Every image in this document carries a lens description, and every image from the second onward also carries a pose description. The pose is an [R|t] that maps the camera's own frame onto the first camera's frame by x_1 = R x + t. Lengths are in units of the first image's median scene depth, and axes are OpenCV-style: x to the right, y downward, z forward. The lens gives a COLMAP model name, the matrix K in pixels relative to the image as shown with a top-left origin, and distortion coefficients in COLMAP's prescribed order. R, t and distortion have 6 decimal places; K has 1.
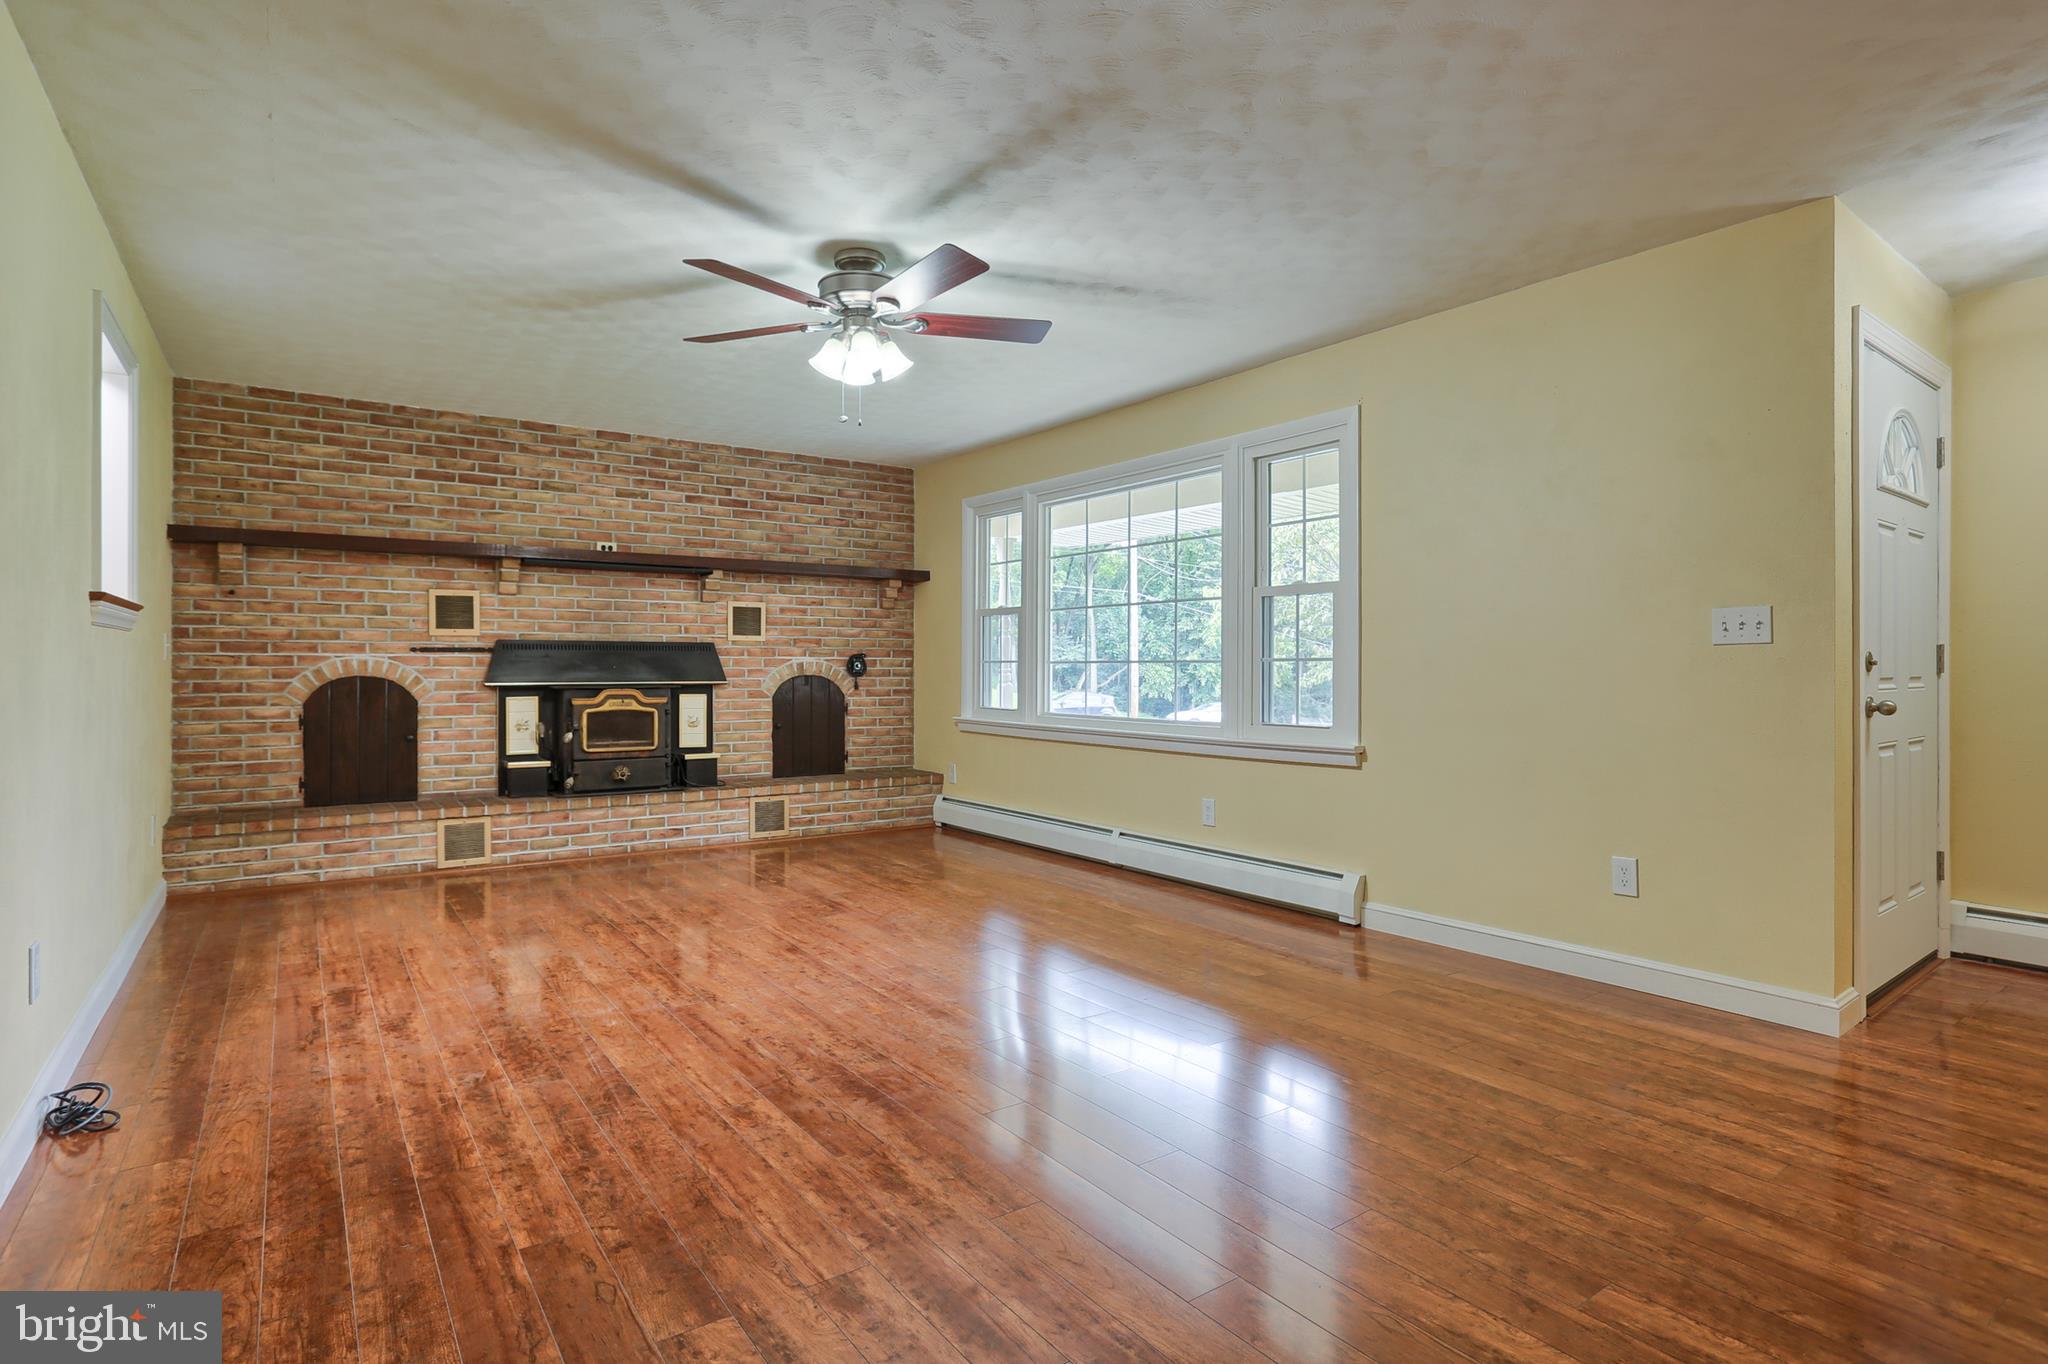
lens RADIAL K [[1039.0, 0, 1034.3], [0, 1039.0, 648.6], [0, 0, 1]] dist [-0.036878, 0.004722]
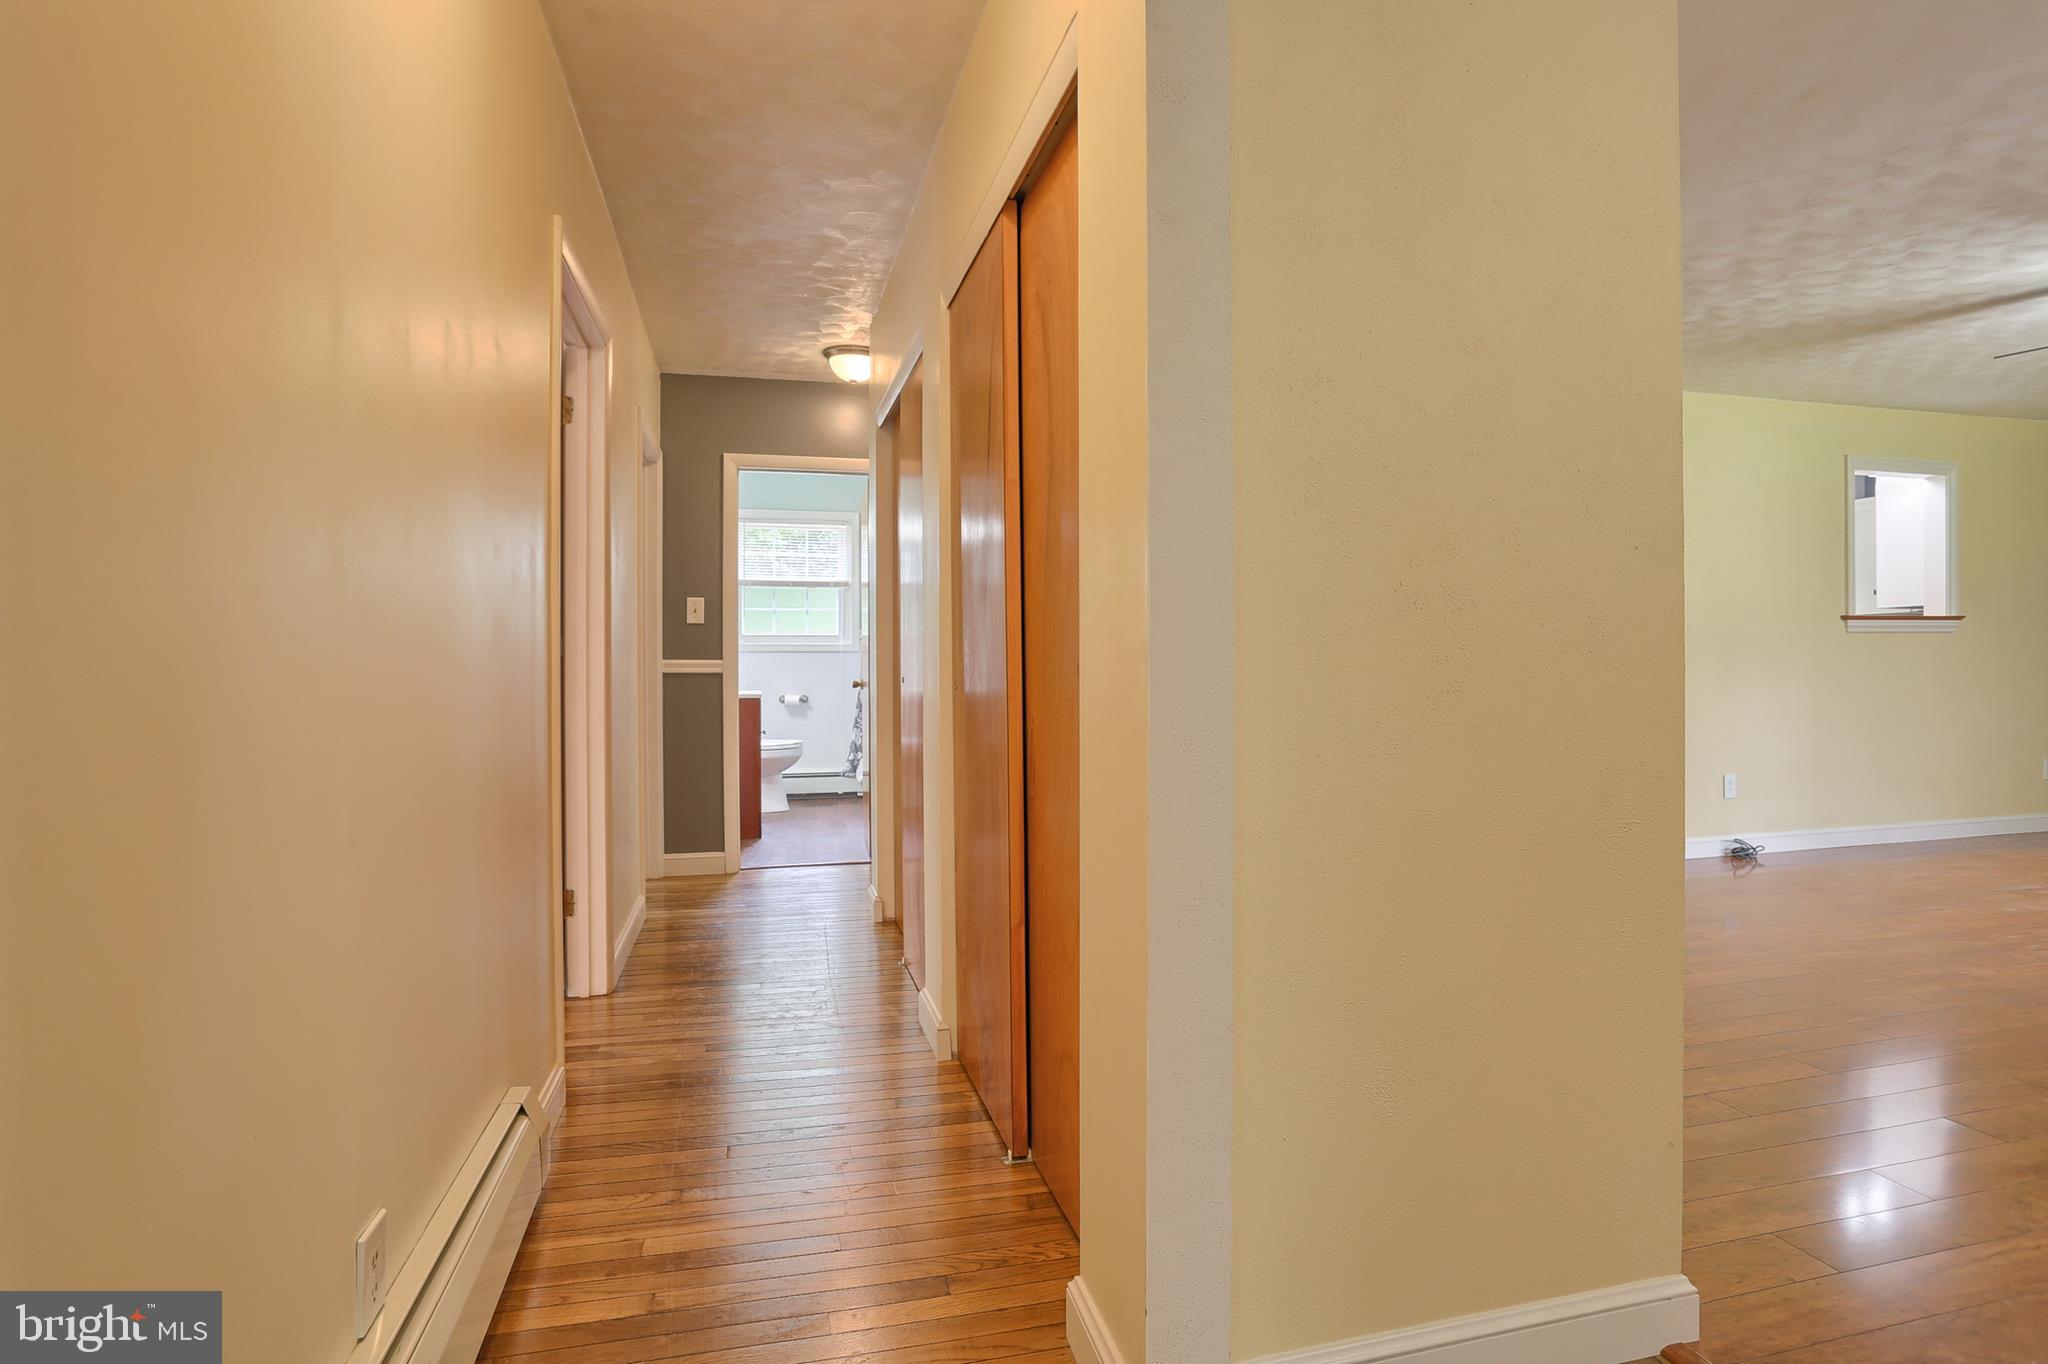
lens RADIAL K [[1050.2, 0, 1015.4], [0, 1050.2, 665.3], [0, 0, 1]] dist [-0.040657, 0.017507]
pose [[-0.356607, 0.000887, -0.934254, 0.808287], [0.021828, 0.999734, -0.007383, 0.009600], [0.933999, -0.023025, -0.356532, 0.144568]]
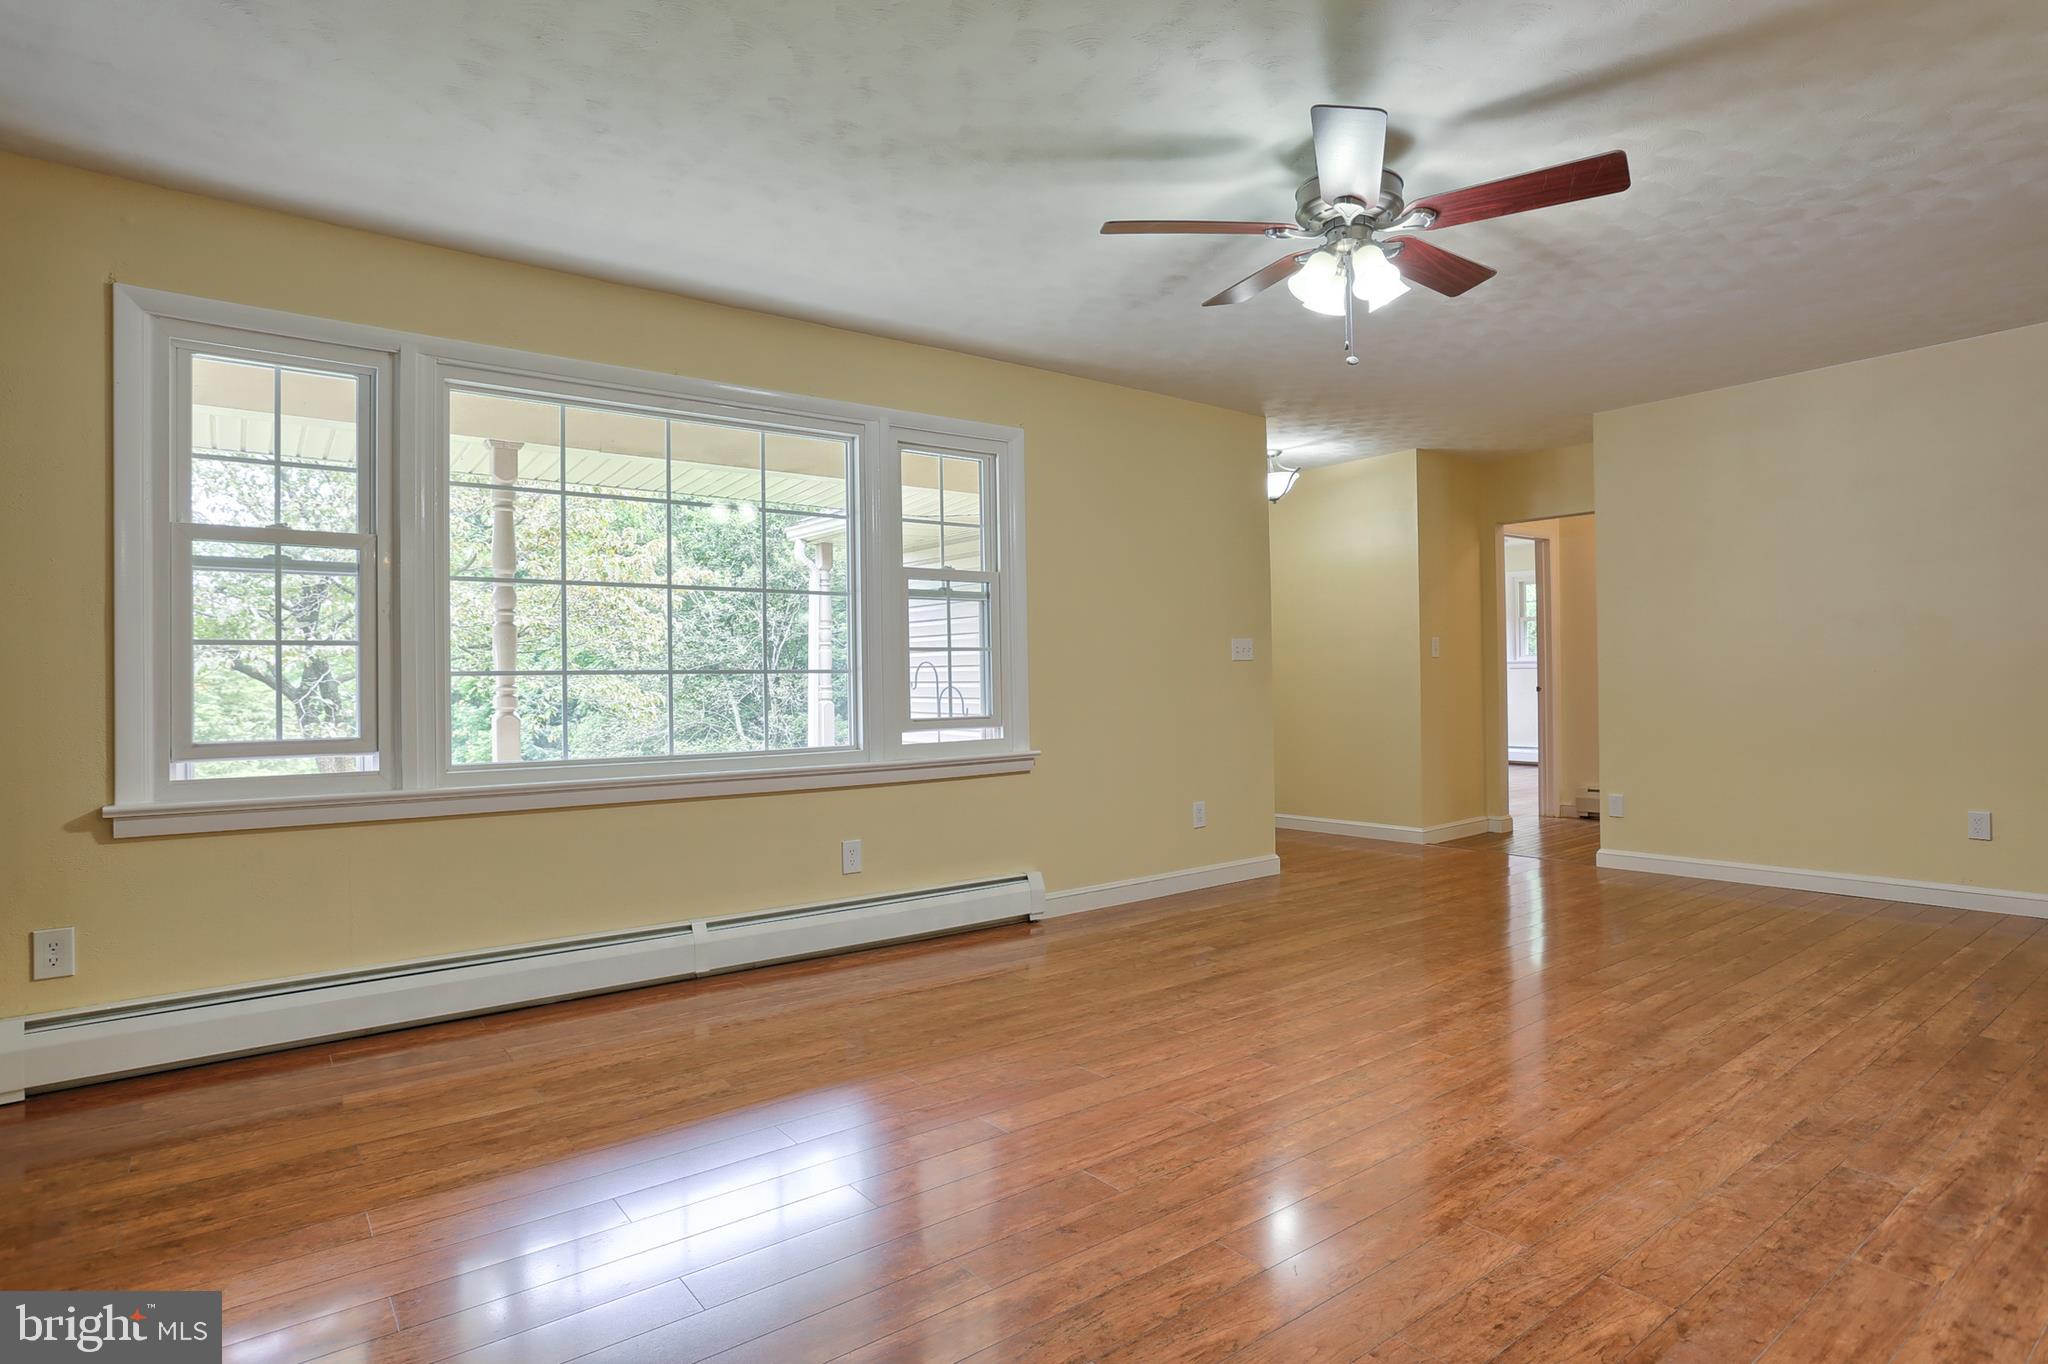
lens RADIAL K [[1050.2, 0, 1032.7], [0, 1050.2, 699.0], [0, 0, 1]] dist [-0.040657, 0.017507]
pose [[-0.019207, -0.015227, 0.999700, -0.643684], [-0.004229, 0.999876, 0.015149, 0.019085], [-0.999807, -0.003936, -0.019269, 0.849410]]
